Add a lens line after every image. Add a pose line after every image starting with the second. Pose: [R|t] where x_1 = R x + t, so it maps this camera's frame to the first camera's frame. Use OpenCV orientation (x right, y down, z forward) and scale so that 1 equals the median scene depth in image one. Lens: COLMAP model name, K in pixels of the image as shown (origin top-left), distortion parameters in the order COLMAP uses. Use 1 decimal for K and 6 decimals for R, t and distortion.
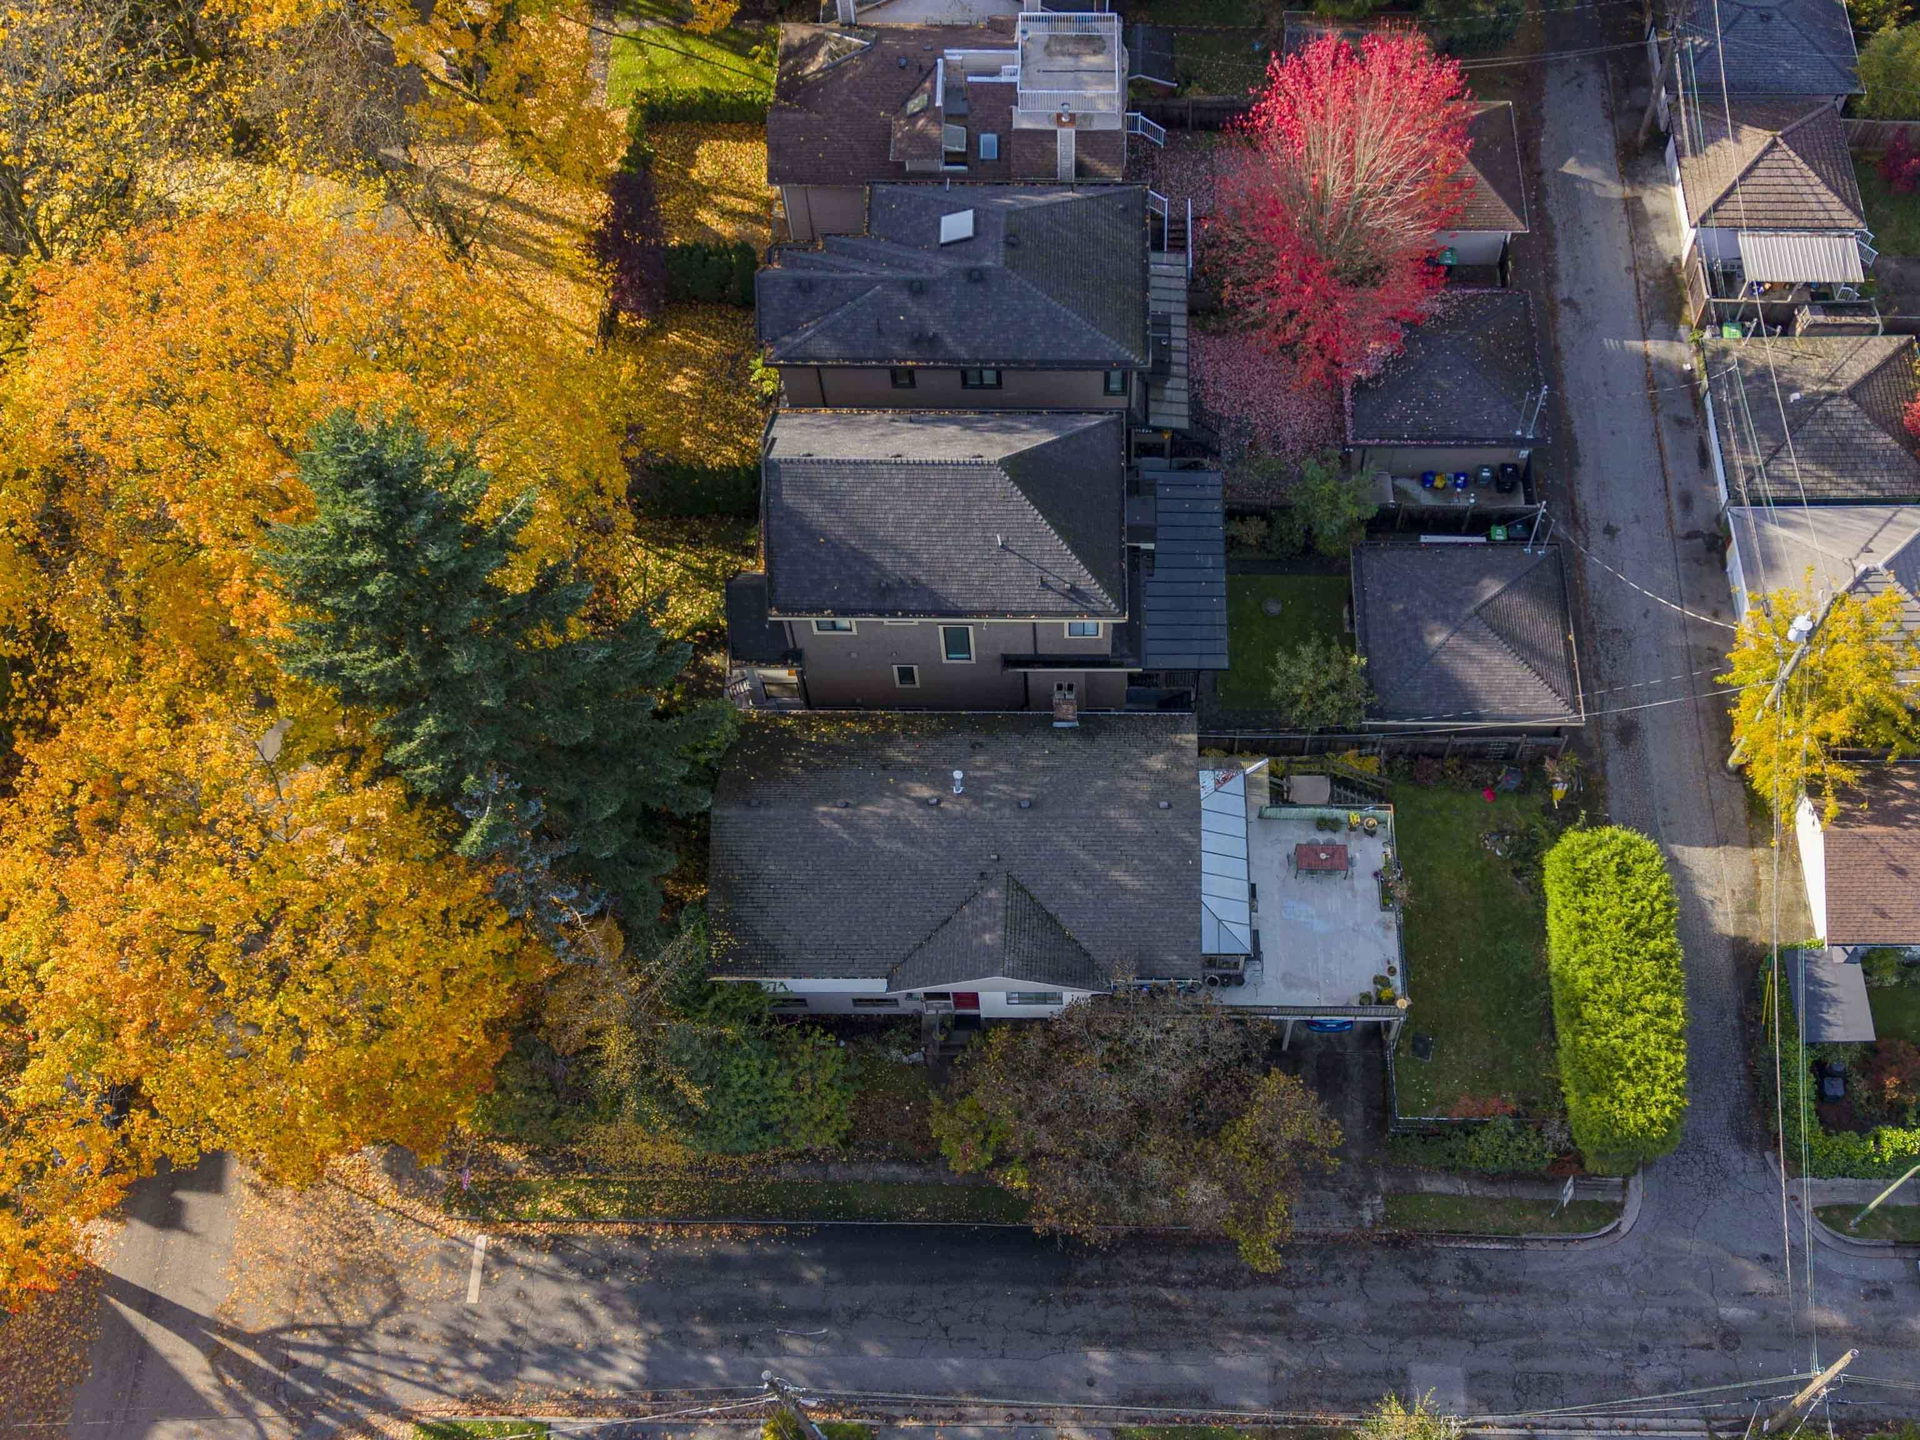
lens RADIAL K [[2102.1, 0, 1086.0], [0, 2102.1, 700.5], [0, 0, 1]] dist [0.043102, -0.131897]
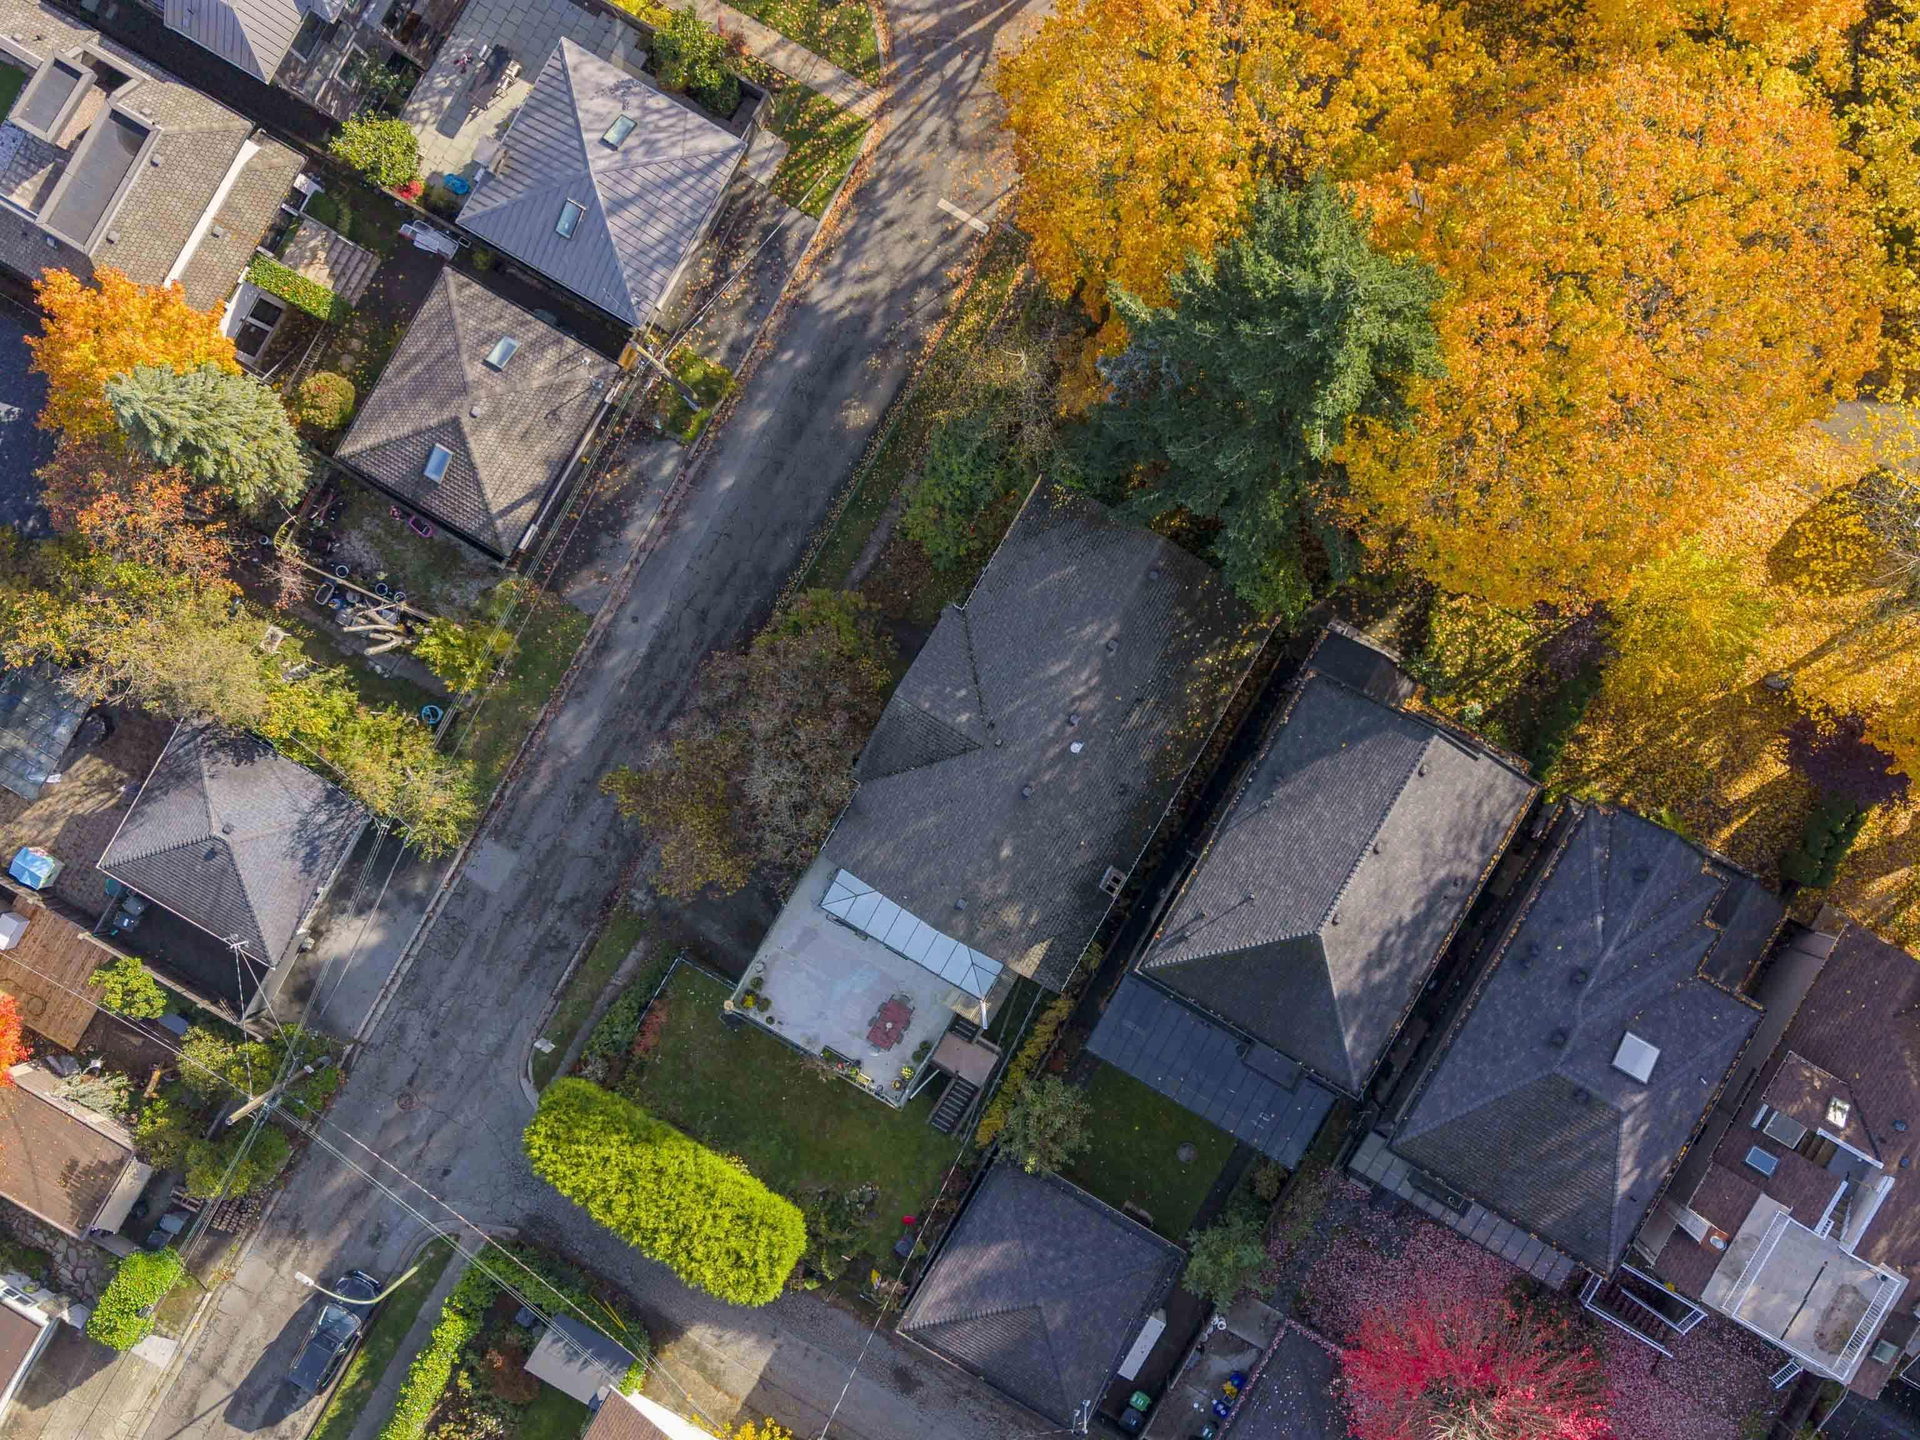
lens RADIAL K [[2102.1, 0, 1086.0], [0, 2102.1, 700.5], [0, 0, 1]] dist [0.043102, -0.131897]
pose [[-0.498785, 0.866716, -0.004120, -0.078635], [-0.743140, -0.425212, 0.516660, -0.495430], [0.446045, 0.260764, 0.856181, 0.083385]]
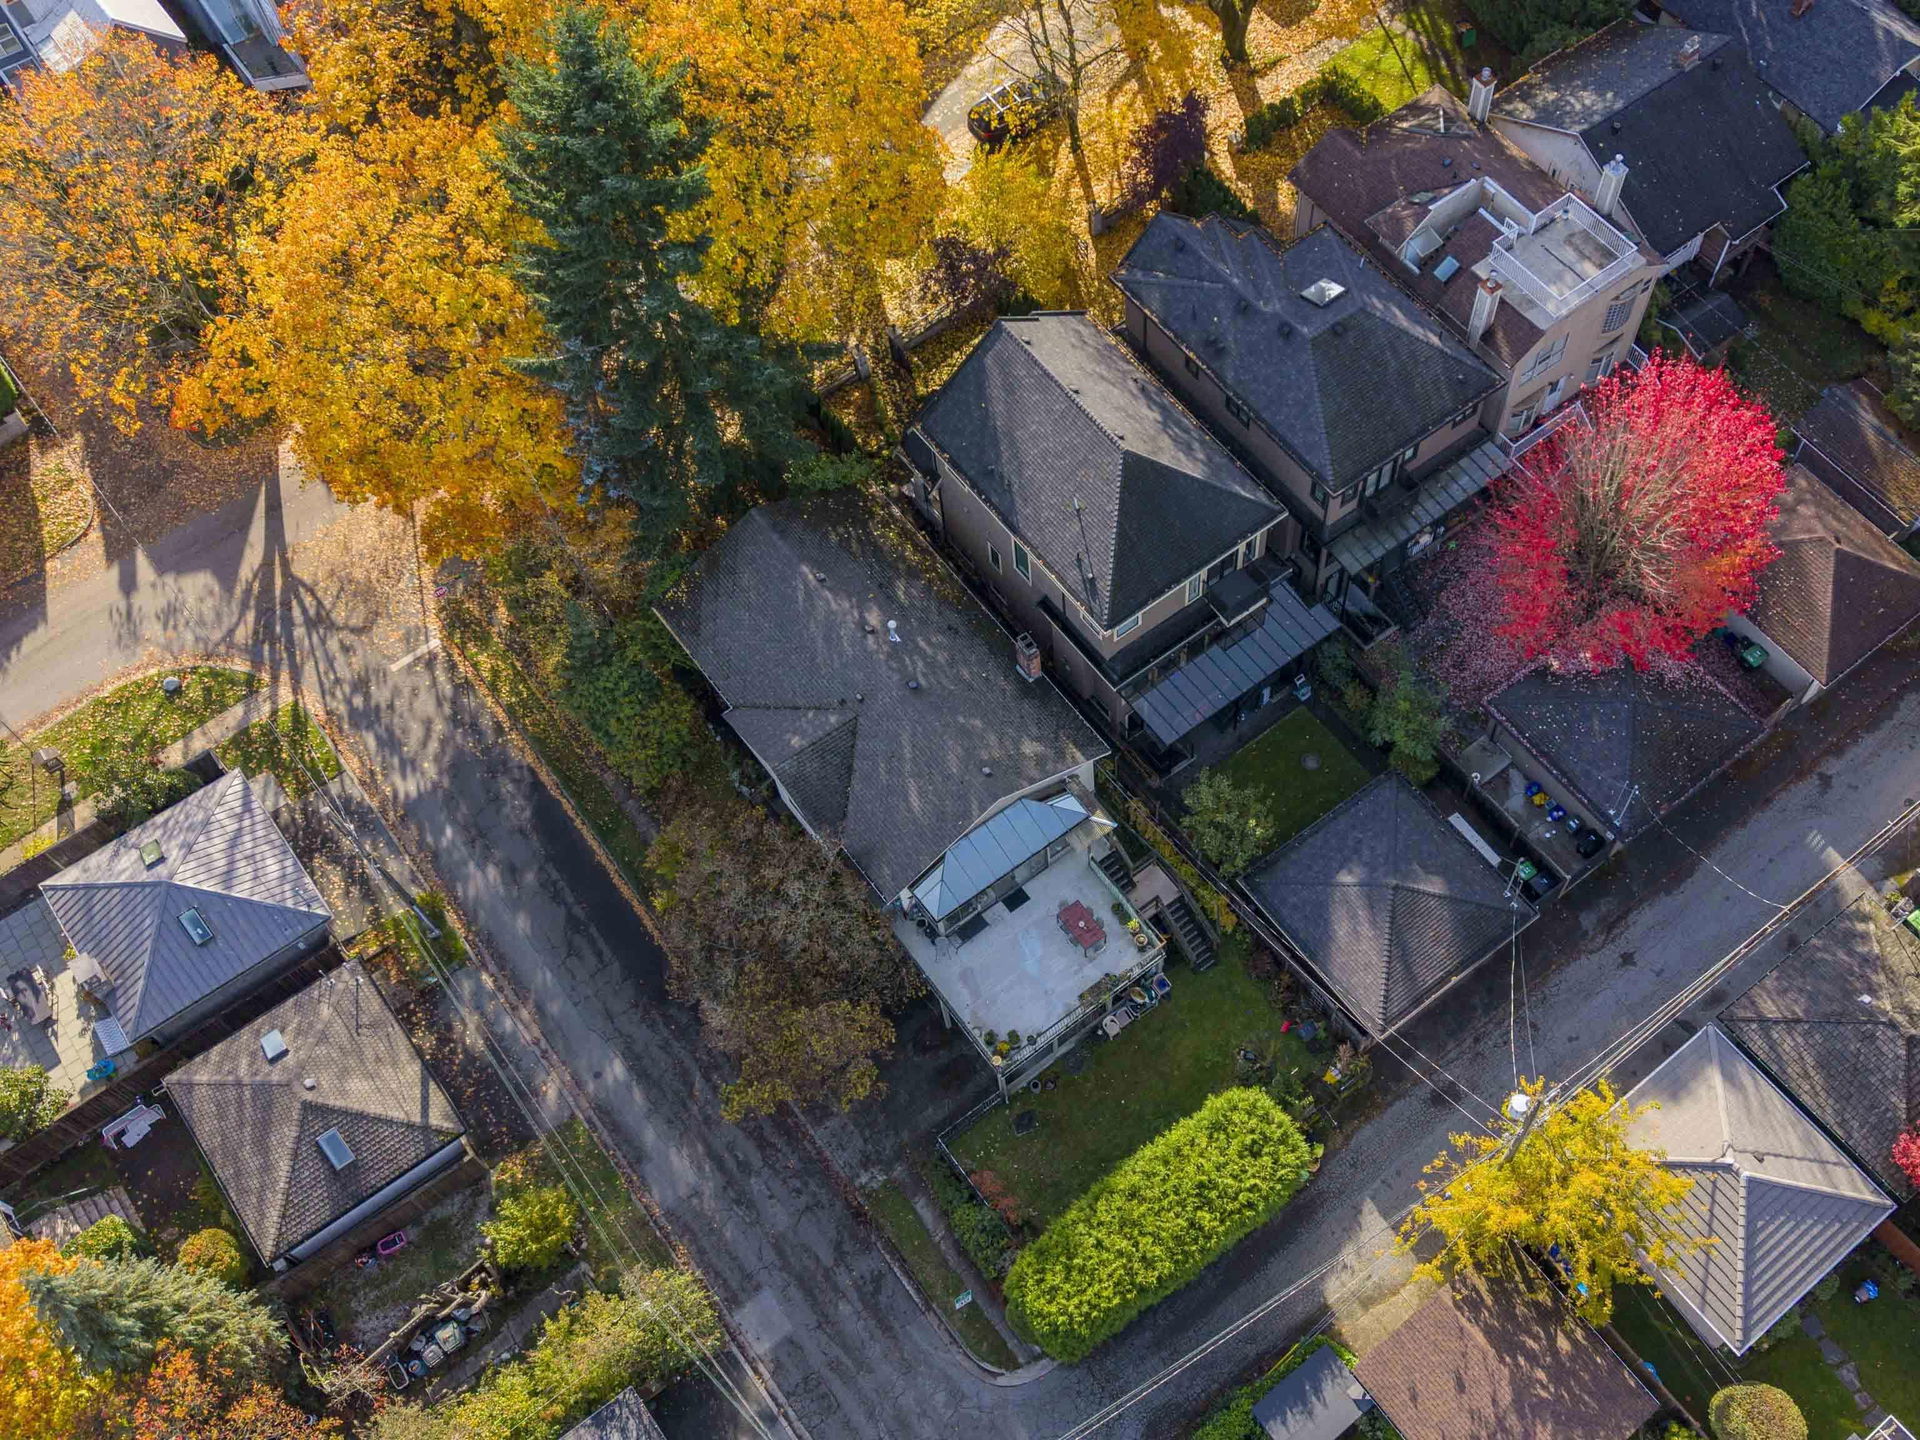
lens RADIAL K [[1976.4, 0, 1157.2], [0, 1976.4, 679.5], [0, 0, 1]] dist [0.017302, -0.059769]
pose [[0.625526, 0.670295, -0.399277, 0.459929], [-0.673015, 0.722455, 0.158461, -0.202441], [0.394675, 0.169598, 0.903033, 0.098359]]
